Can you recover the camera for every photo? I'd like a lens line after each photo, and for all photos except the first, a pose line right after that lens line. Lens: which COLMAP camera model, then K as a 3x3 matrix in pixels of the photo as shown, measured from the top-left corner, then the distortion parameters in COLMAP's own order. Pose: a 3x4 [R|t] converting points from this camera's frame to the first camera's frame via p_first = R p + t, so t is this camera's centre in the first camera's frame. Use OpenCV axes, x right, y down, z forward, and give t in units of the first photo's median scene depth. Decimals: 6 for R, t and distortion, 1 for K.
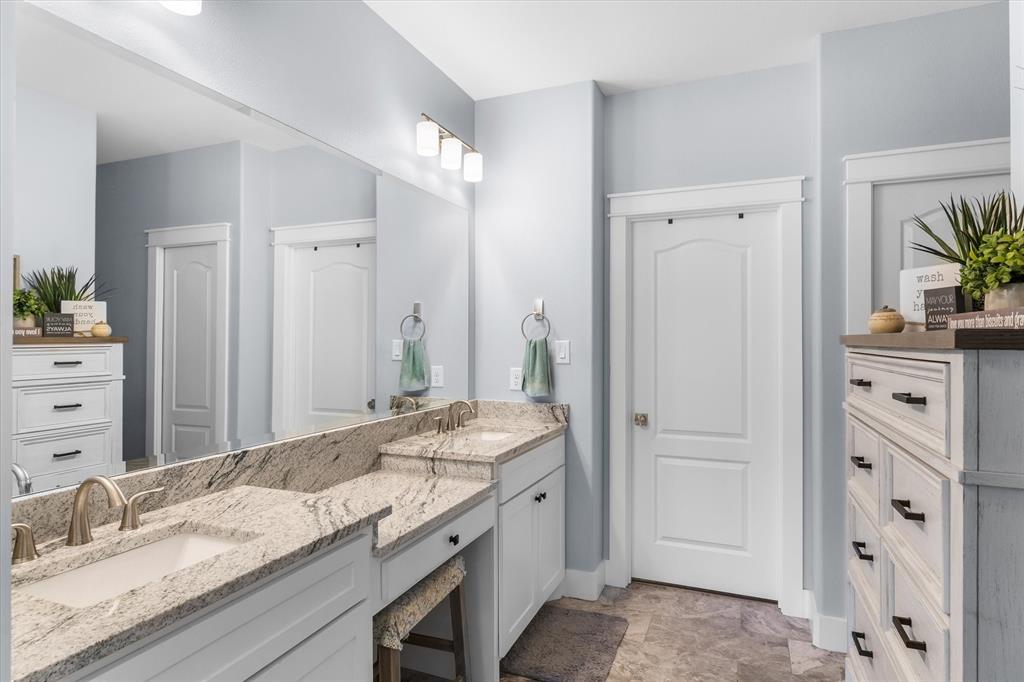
lens RADIAL K [[565.2, 0, 508.2], [0, 565.2, 336.9], [0, 0, 1]] dist [-0.000537, 0.000073]
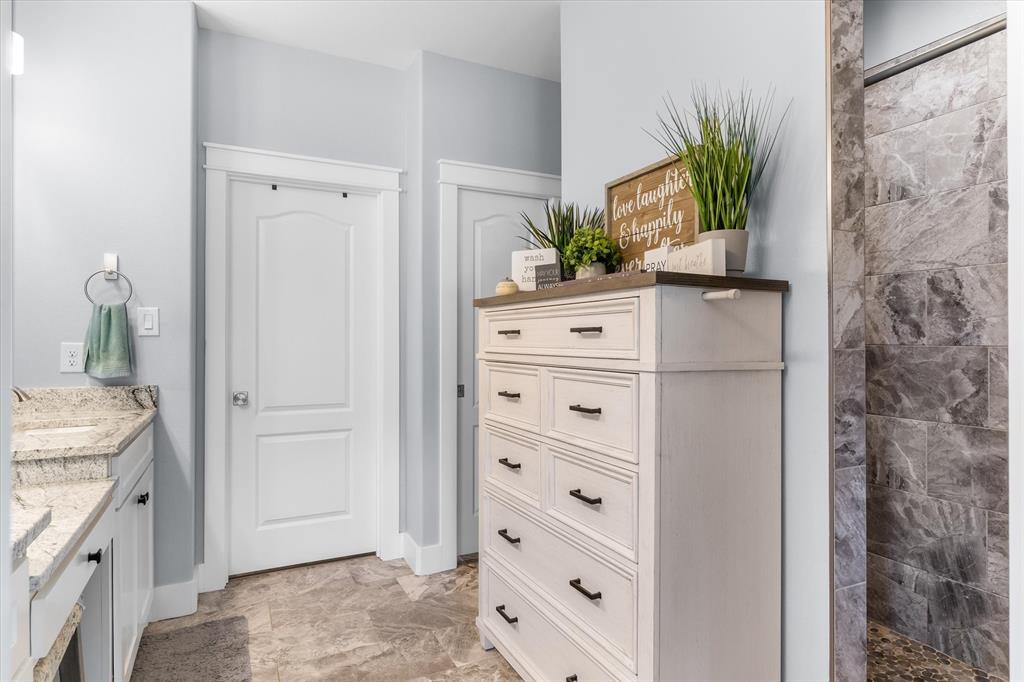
lens RADIAL K [[565.2, 0, 508.2], [0, 565.2, 336.9], [0, 0, 1]] dist [-0.000537, 0.000073]
pose [[0.657808, 0.002795, 0.753180, -0.178903], [-0.004535, 0.999990, 0.000250, 0.047618], [-0.753172, -0.003580, 0.657814, 0.083063]]
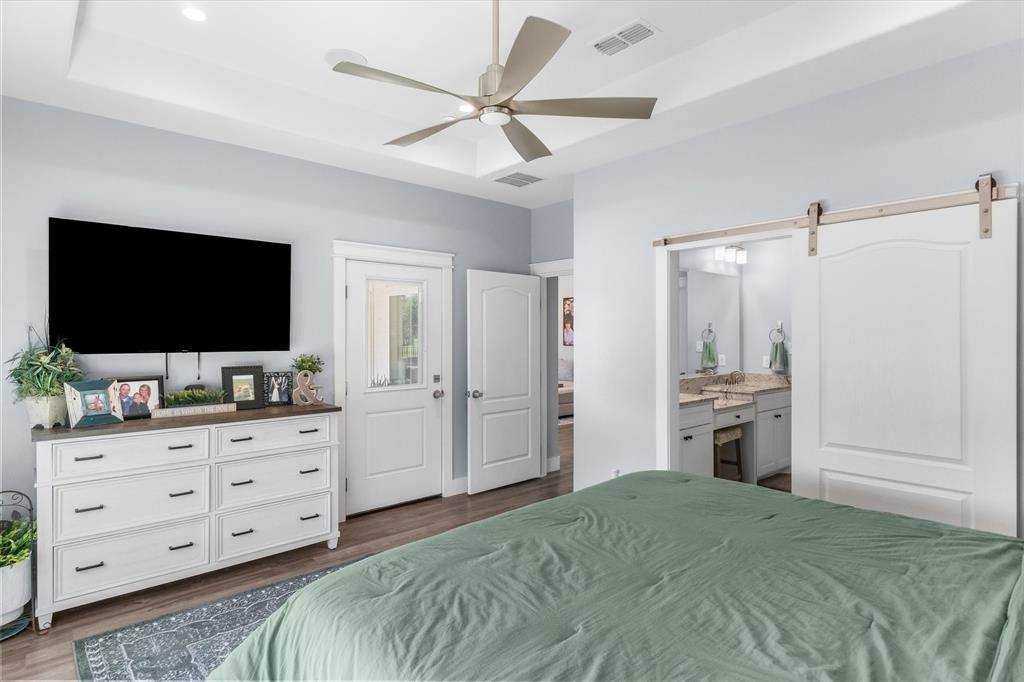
lens RADIAL K [[565.2, 0, 508.2], [0, 565.2, 336.9], [0, 0, 1]] dist [-0.000537, 0.000073]
pose [[0.907018, -0.001076, -0.421091, 0.028875], [0.004390, 0.999967, 0.006901, -0.031138], [0.421070, -0.008108, 0.906992, -1.203255]]
